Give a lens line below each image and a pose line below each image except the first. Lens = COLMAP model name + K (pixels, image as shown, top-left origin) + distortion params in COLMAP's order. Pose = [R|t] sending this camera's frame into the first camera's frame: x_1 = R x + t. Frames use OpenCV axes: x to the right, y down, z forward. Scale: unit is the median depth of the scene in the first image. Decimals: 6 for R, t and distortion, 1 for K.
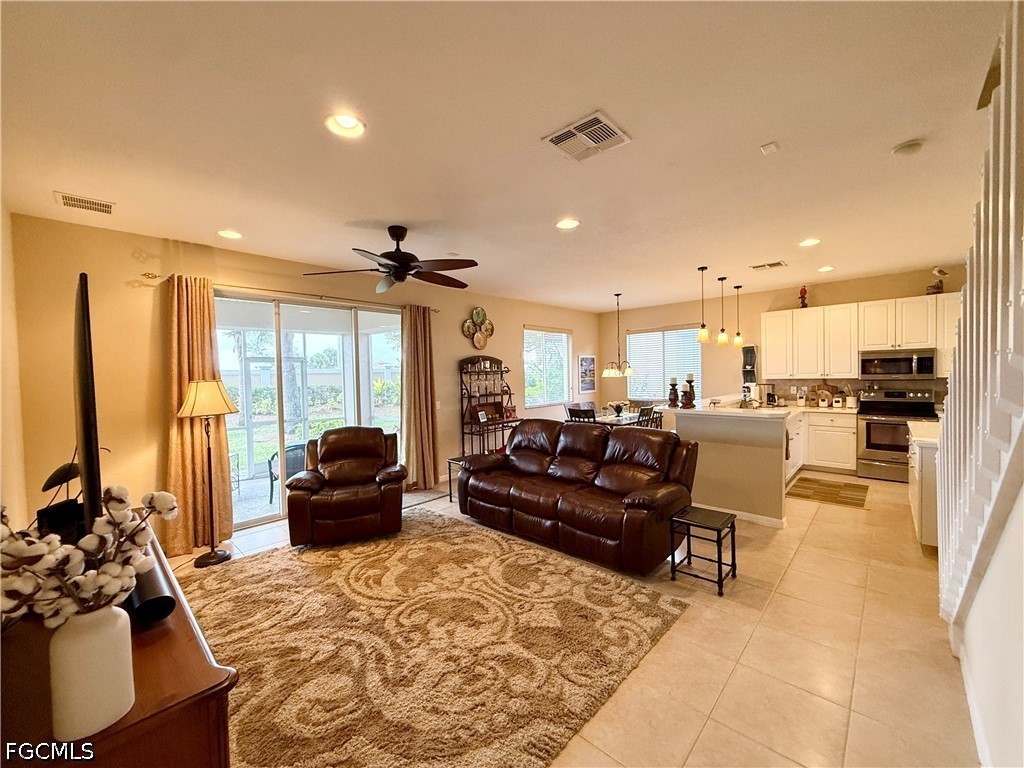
lens RADIAL K [[408.1, 0, 508.4], [0, 408.1, 383.7], [0, 0, 1]] dist [0.000643, -0.000001]
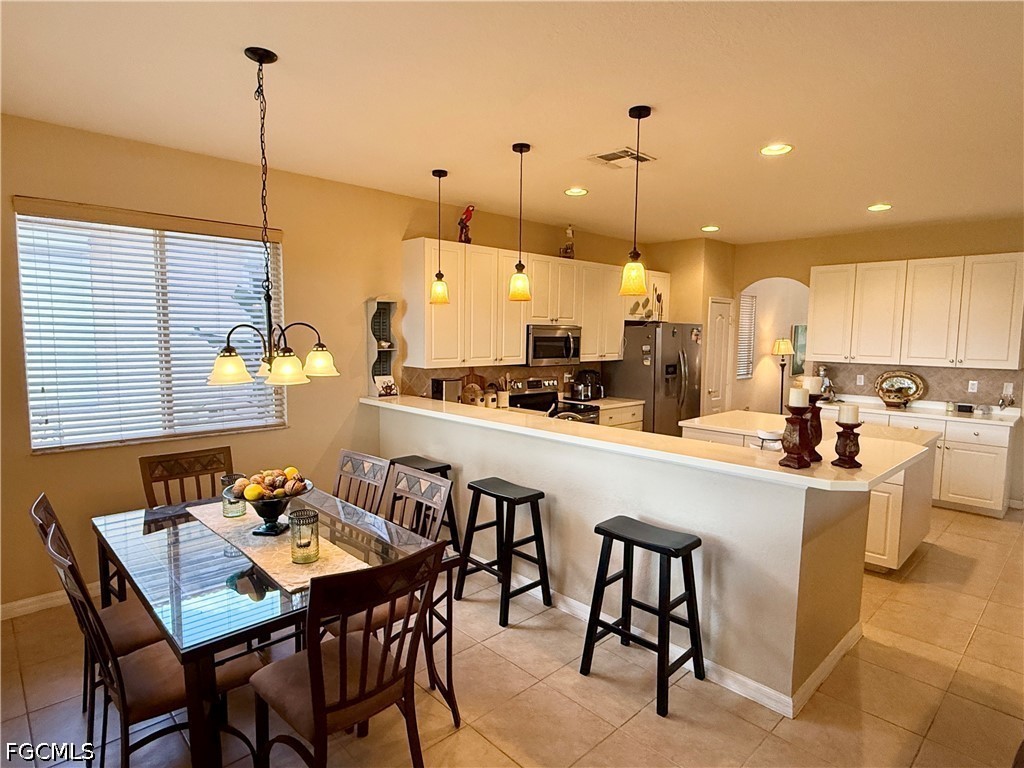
lens RADIAL K [[574.4, 0, 511.9], [0, 574.4, 388.1], [0, 0, 1]] dist [-0.000521, -0.000192]
pose [[0.055116, -0.075081, 0.995653, -0.098104], [0.009561, 0.997163, 0.074665, -0.042012], [-0.998434, 0.005404, 0.055677, 0.894559]]
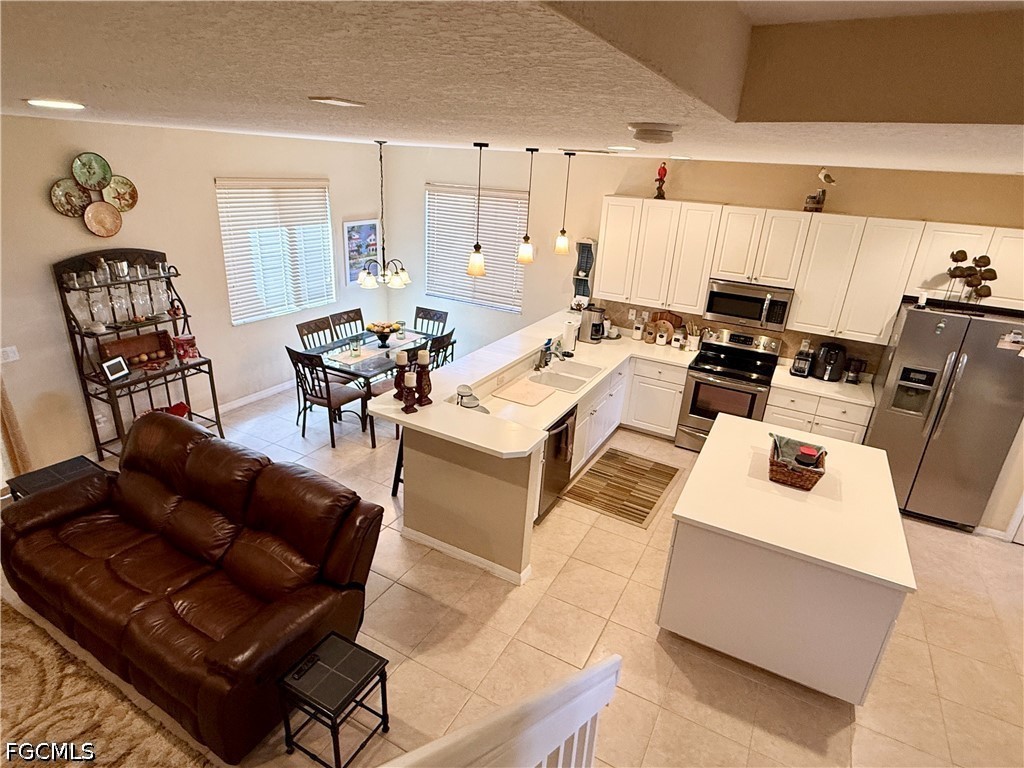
lens RADIAL K [[565.5, 0, 506.2], [0, 565.5, 382.8], [0, 0, 1]] dist [-0.001045, -0.000147]
pose [[0.965101, -0.019453, 0.261156, 0.243648], [-0.071594, 0.939648, 0.334568, -0.193057], [-0.251903, -0.341588, 0.905462, 0.138743]]
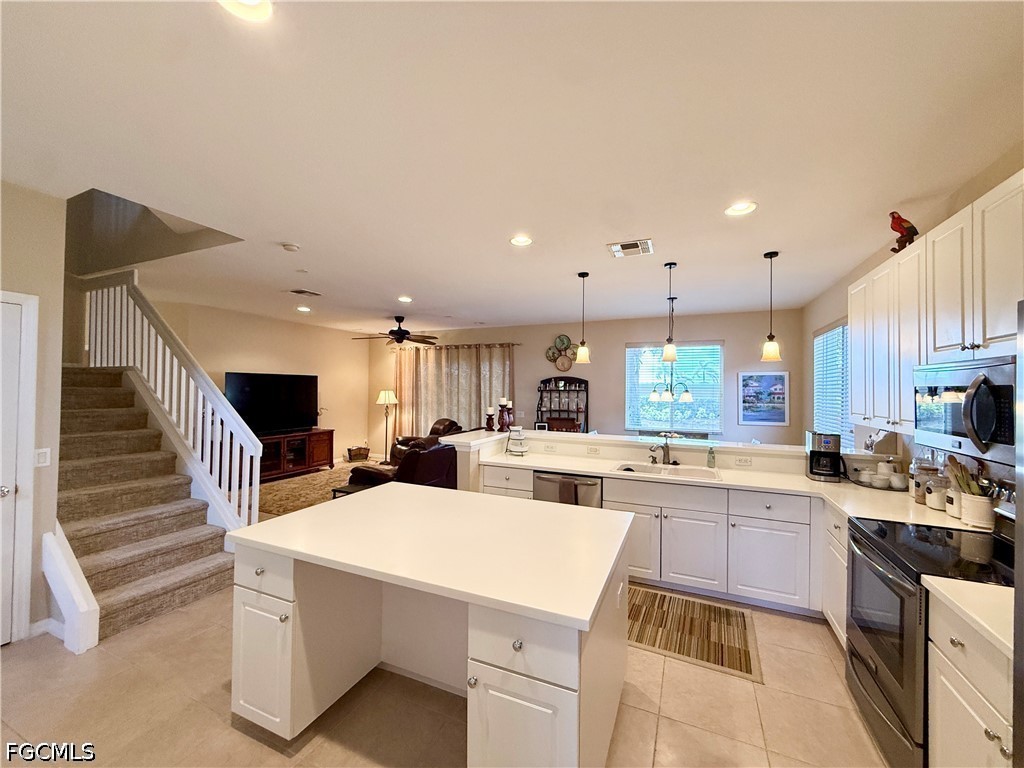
lens RADIAL K [[408.1, 0, 508.4], [0, 408.1, 383.7], [0, 0, 1]] dist [0.000643, -0.000001]
pose [[0.328461, 0.014338, -0.944409, 0.990974], [-0.040297, 0.999187, 0.001154, -0.044351], [0.943657, 0.037678, 0.328772, 0.482845]]
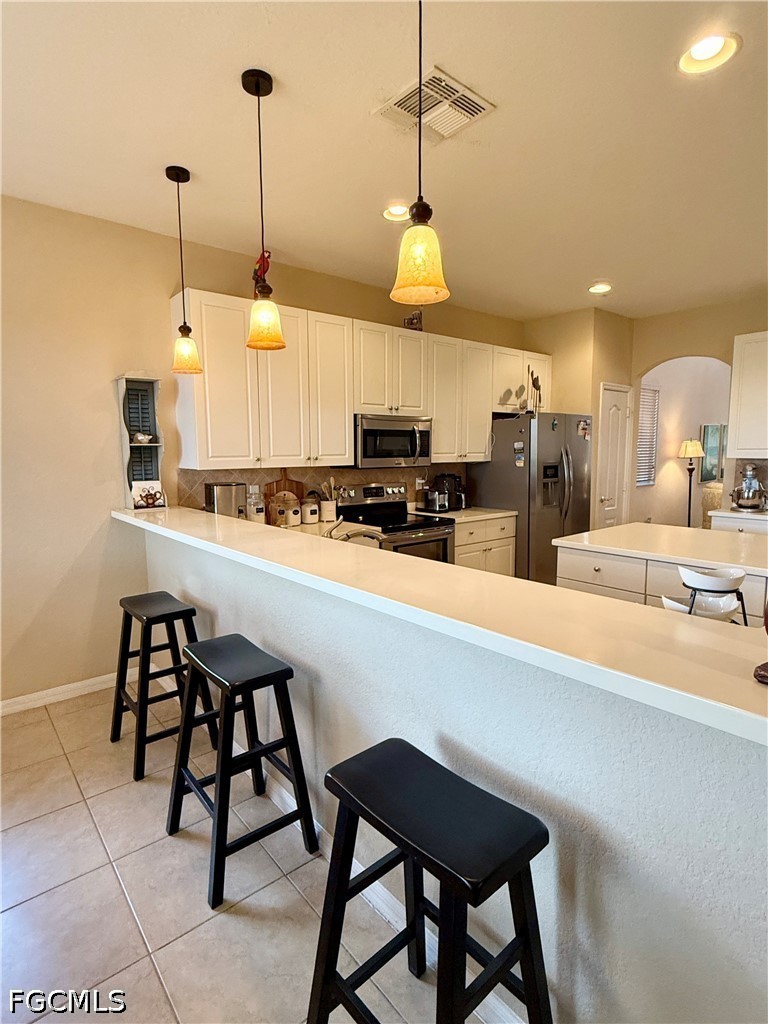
lens RADIAL K [[531.4, 0, 384.0], [0, 531.4, 512.0], [0, 0, 1]] dist [-0.000707, 0.000087]
pose [[0.124121, -0.093405, 0.987861, 0.162649], [0.026065, 0.995523, 0.090855, -0.013616], [-0.991925, 0.014471, 0.126000, 0.807758]]
